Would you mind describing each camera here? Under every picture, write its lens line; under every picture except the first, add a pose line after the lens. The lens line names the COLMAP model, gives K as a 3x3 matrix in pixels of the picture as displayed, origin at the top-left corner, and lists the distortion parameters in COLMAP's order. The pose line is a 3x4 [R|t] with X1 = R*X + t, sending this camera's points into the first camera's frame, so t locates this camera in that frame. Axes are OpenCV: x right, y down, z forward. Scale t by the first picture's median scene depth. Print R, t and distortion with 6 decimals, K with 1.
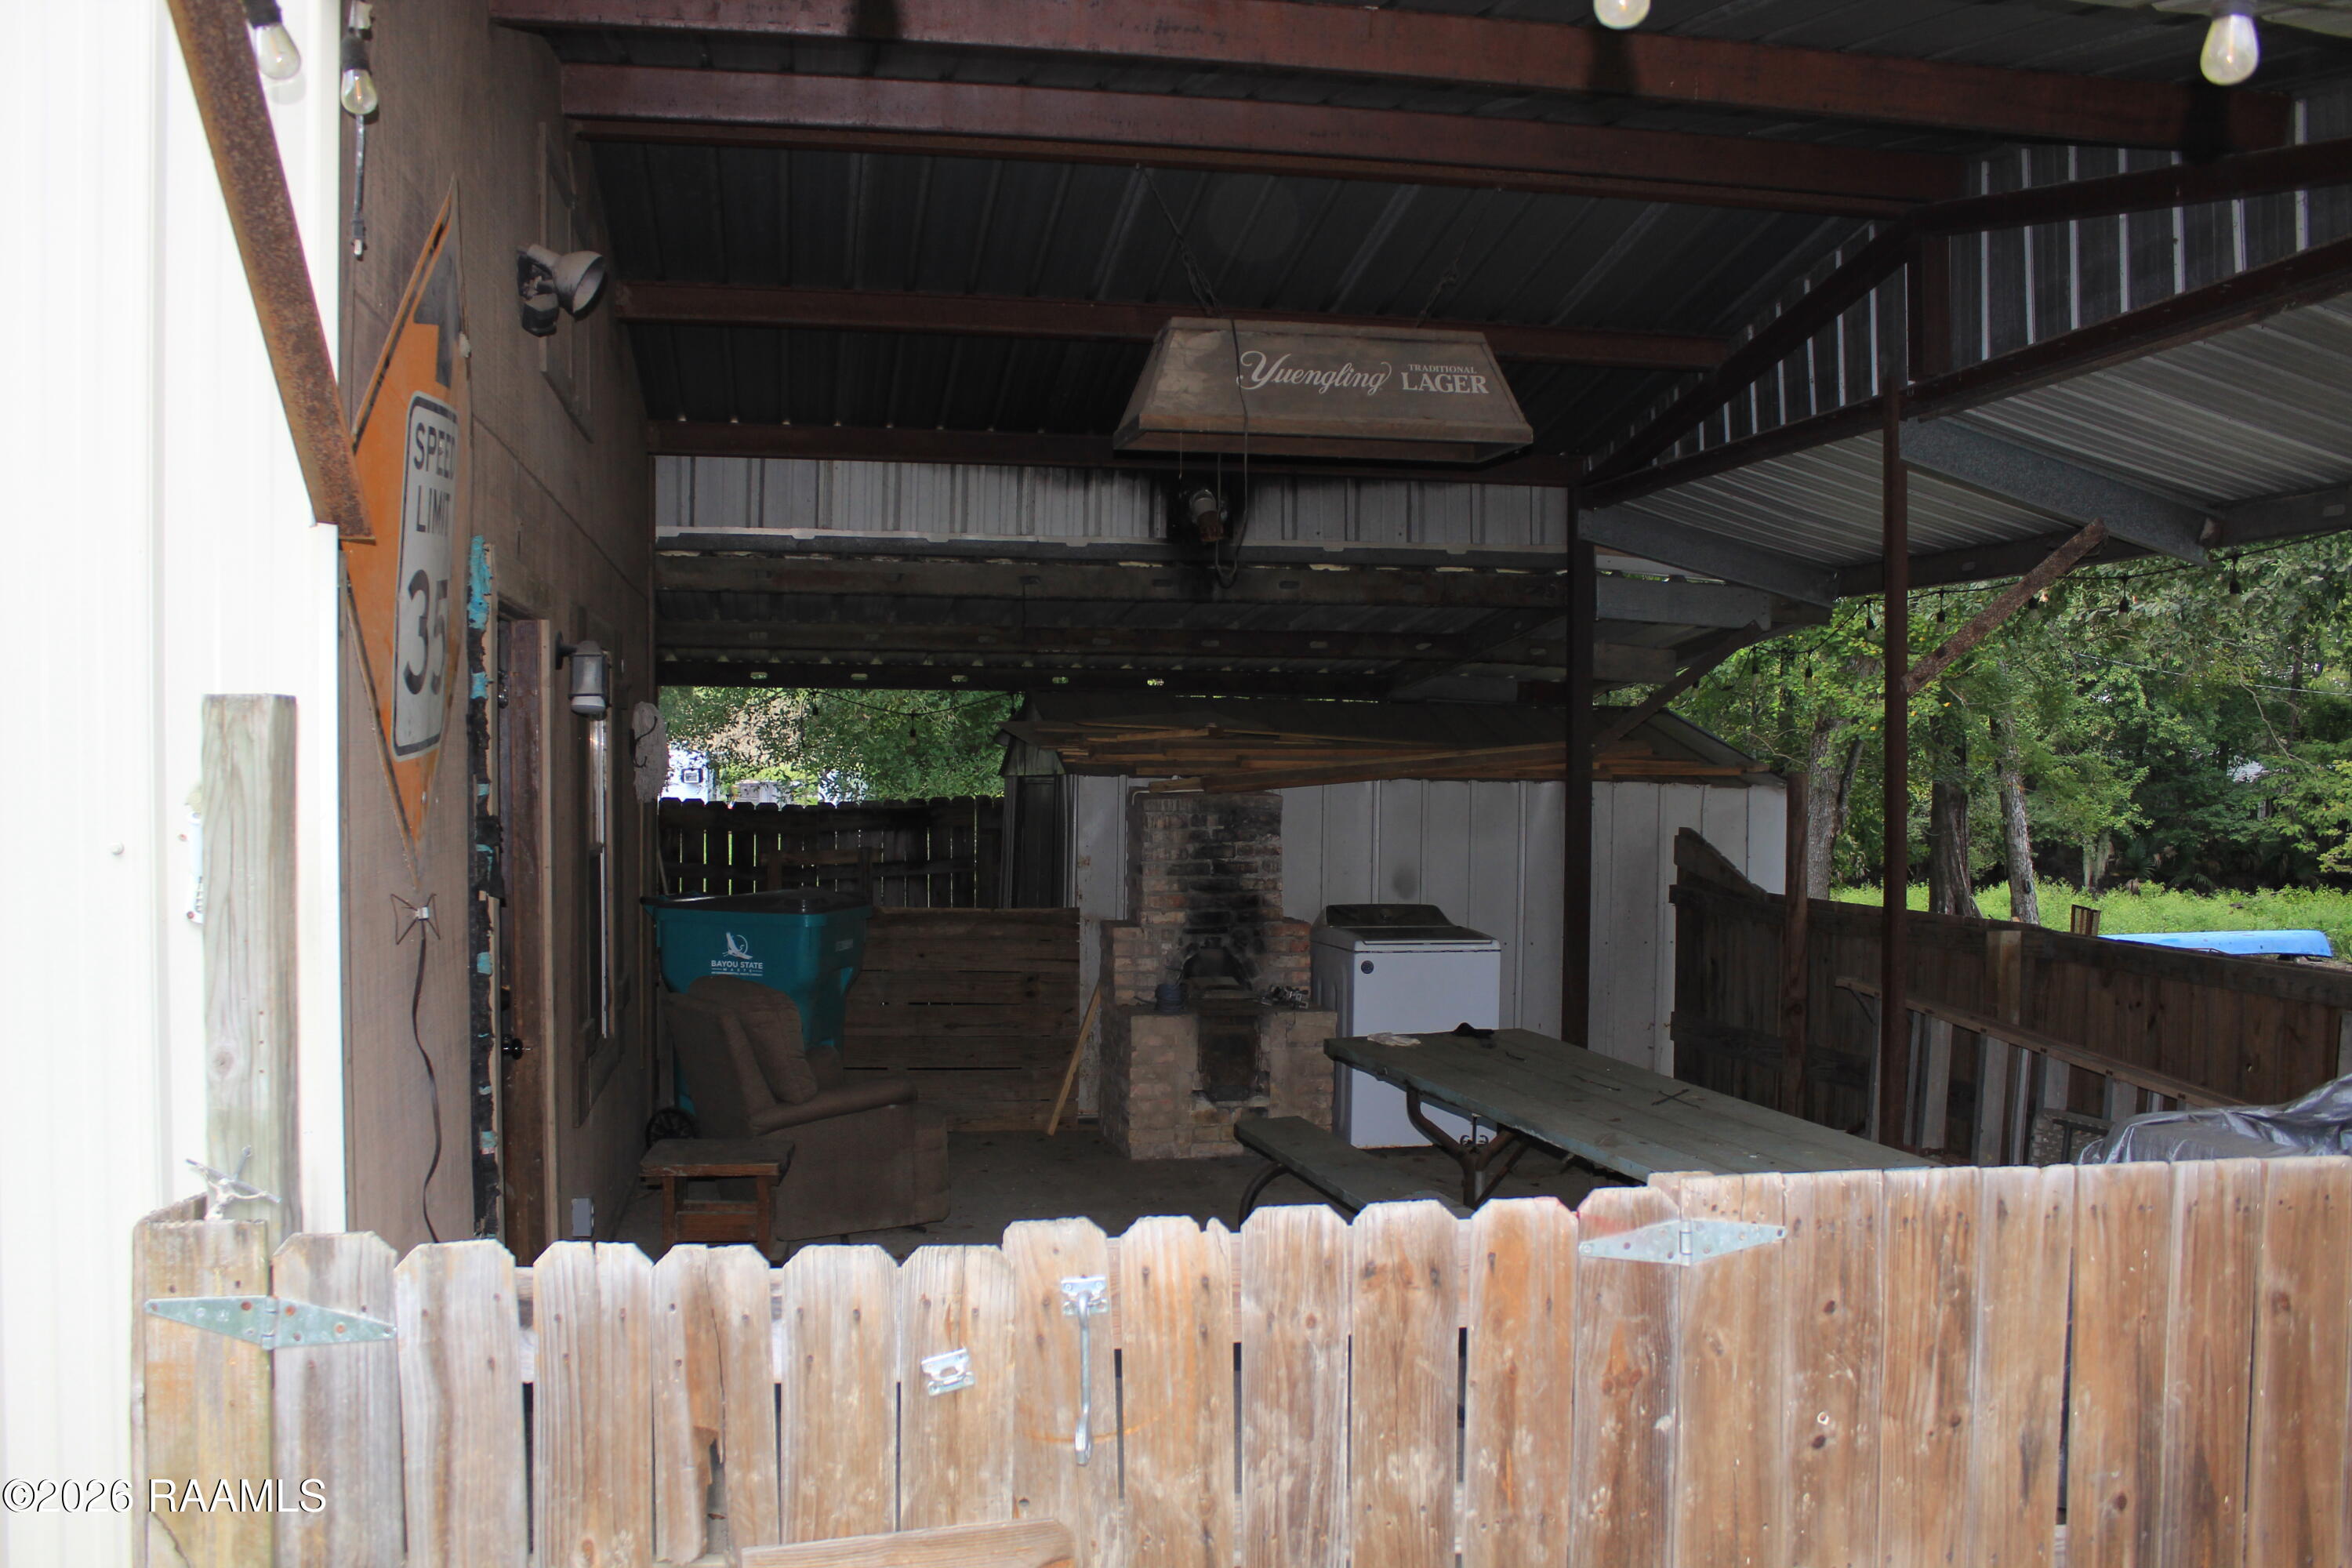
lens RADIAL K [[2191.1, 0, 1176.0], [0, 2191.1, 784.0], [0, 0, 1]] dist [-0.187822, -0.000059]
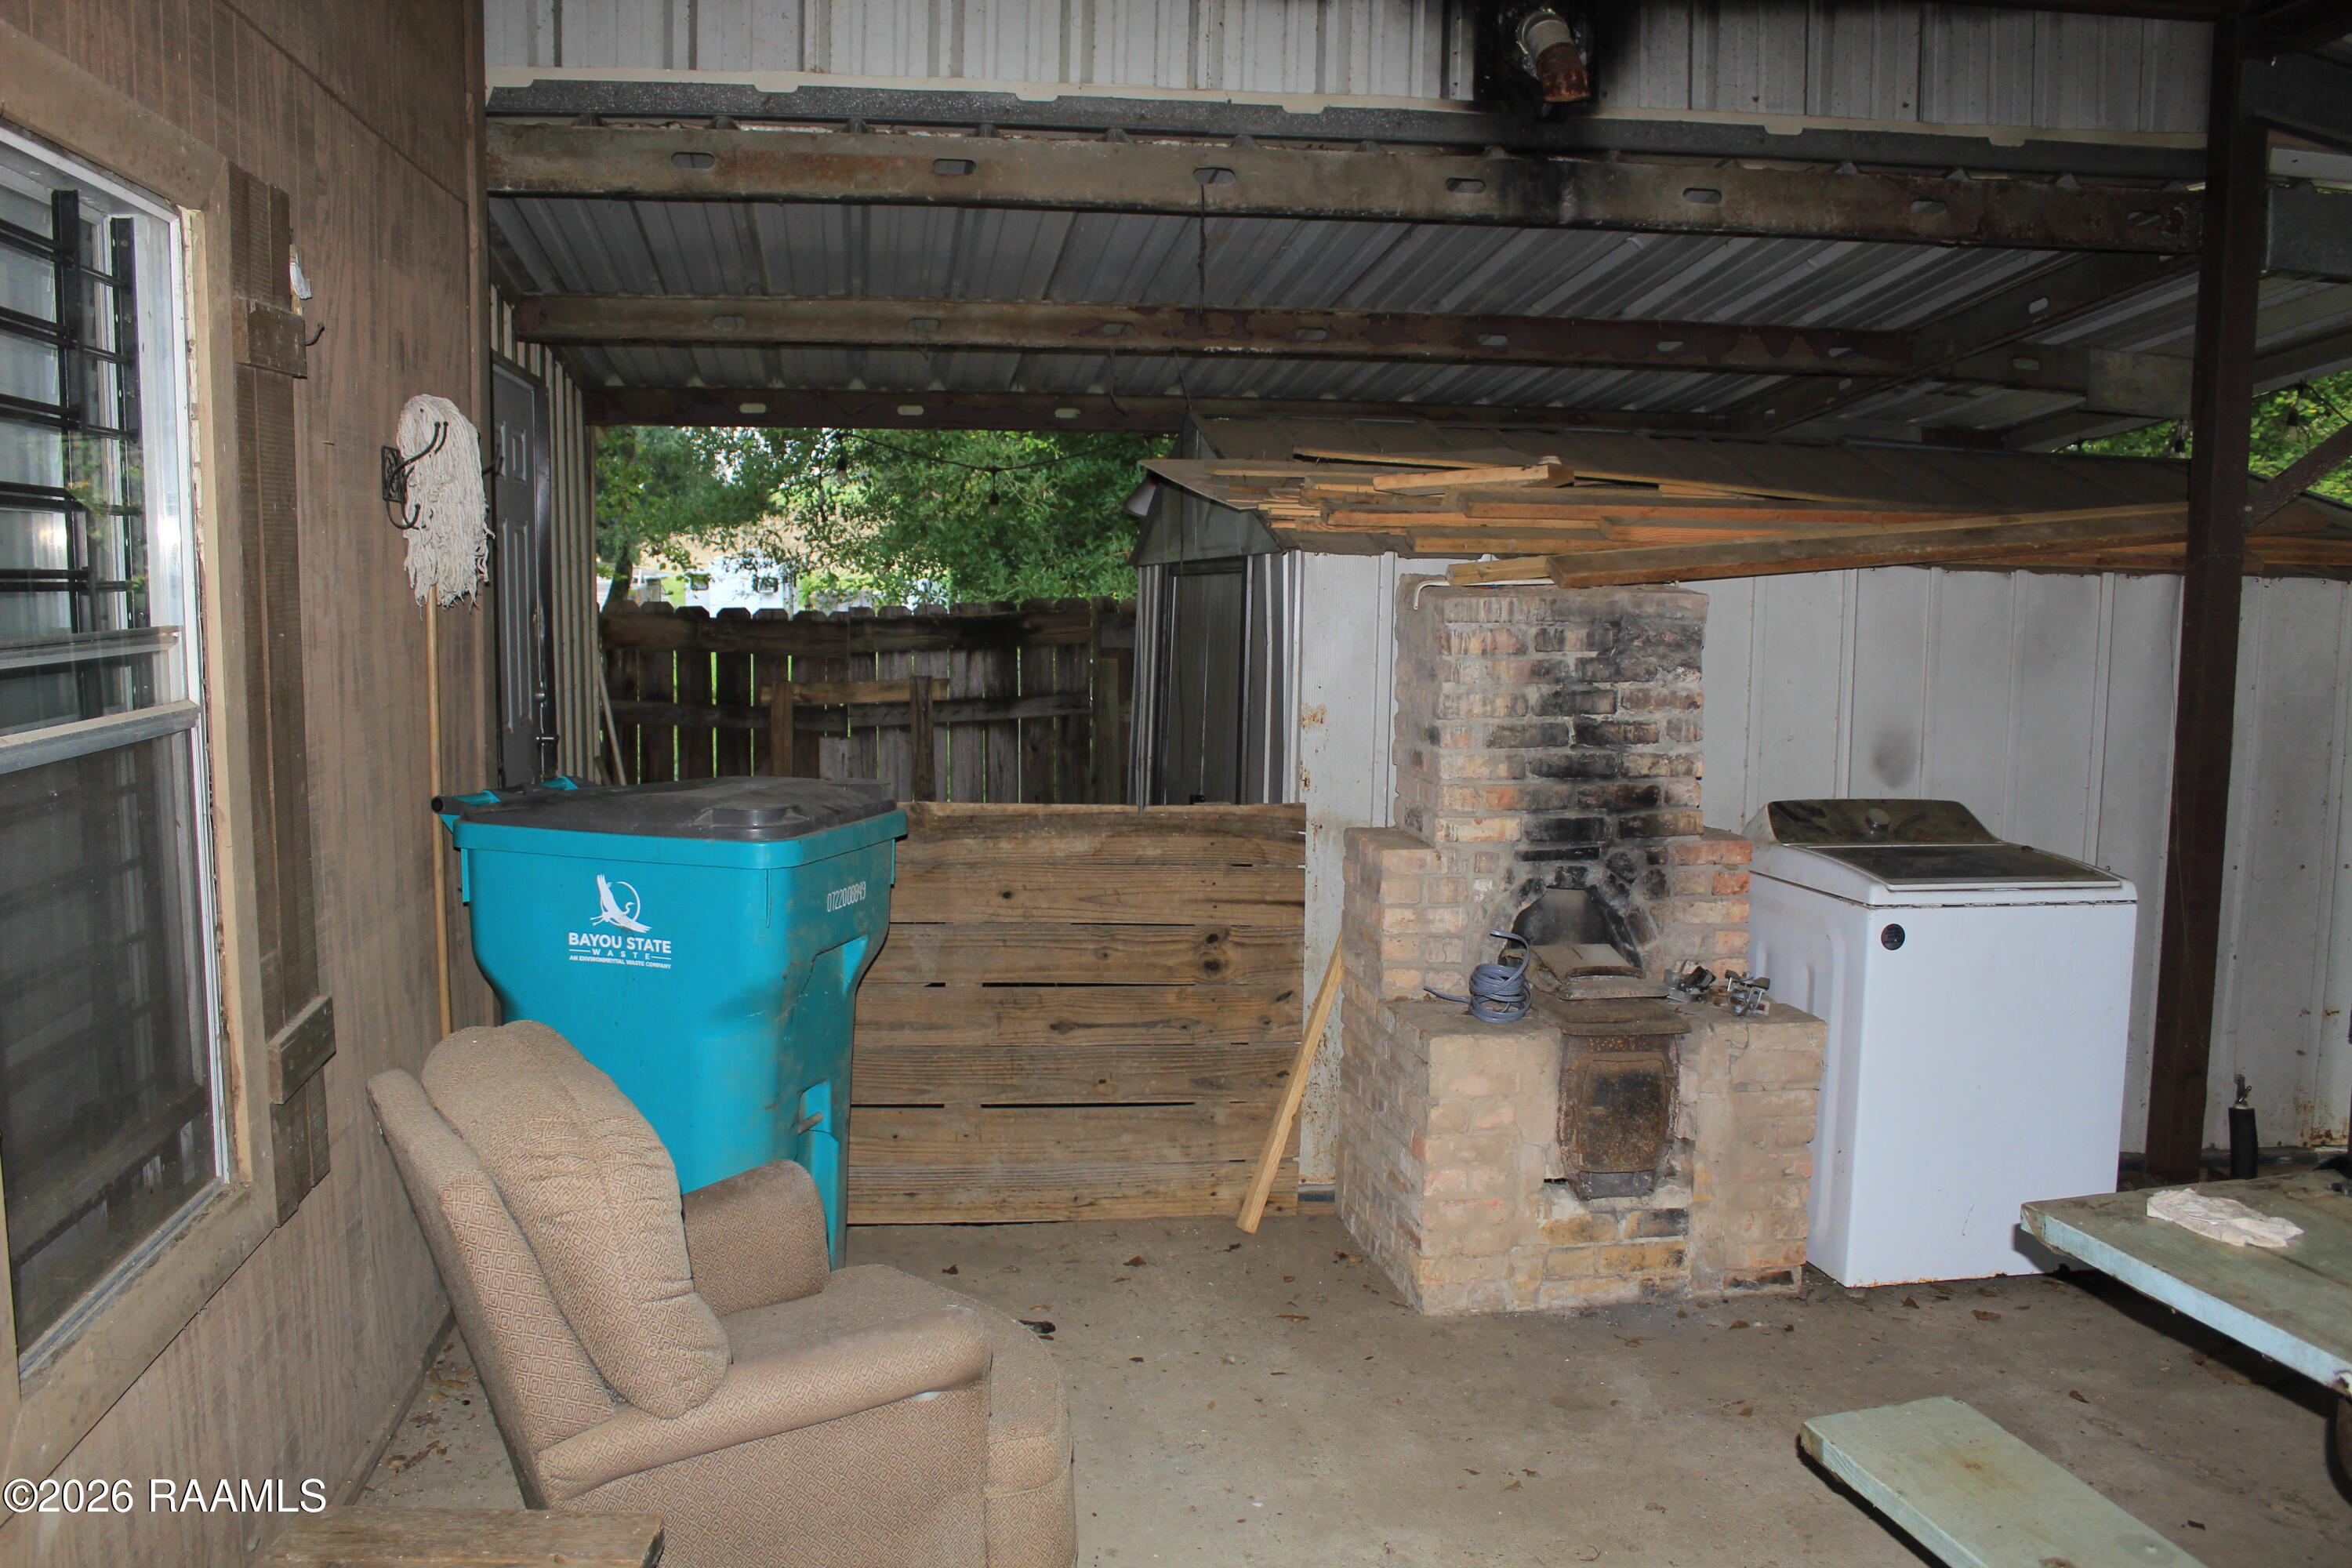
lens RADIAL K [[1888.3, 0, 1176.0], [0, 1888.3, 784.0], [0, 0, 1]] dist [-0.175953, 0.188782]
pose [[0.999562, 0.005972, -0.028970, -0.062954], [-0.003110, 0.995196, 0.097856, 0.007409], [0.029415, -0.097723, 0.994779, 0.553477]]
